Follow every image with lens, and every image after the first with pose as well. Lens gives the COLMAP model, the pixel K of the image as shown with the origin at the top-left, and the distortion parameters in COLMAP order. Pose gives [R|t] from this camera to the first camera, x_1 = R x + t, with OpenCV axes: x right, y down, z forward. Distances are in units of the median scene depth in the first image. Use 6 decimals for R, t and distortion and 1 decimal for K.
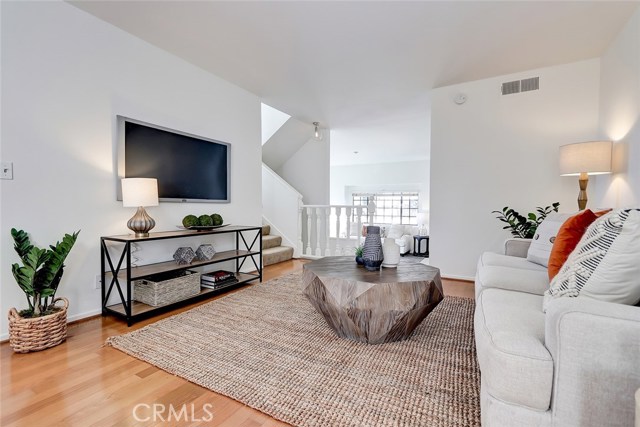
lens RADIAL K [[305.4, 0, 326.1], [0, 305.4, 209.3], [0, 0, 1]] dist [0.005139, -0.002642]
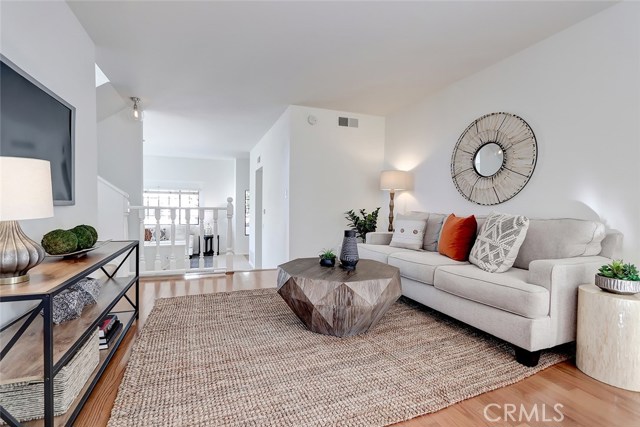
lens RADIAL K [[291.1, 0, 329.2], [0, 291.1, 210.9], [0, 0, 1]] dist [0.004095, 0.000758]
pose [[0.620793, -0.011366, 0.783892, -0.461750], [-0.001949, 0.999869, 0.016042, -0.021483], [-0.783972, -0.011486, 0.620690, 0.246543]]
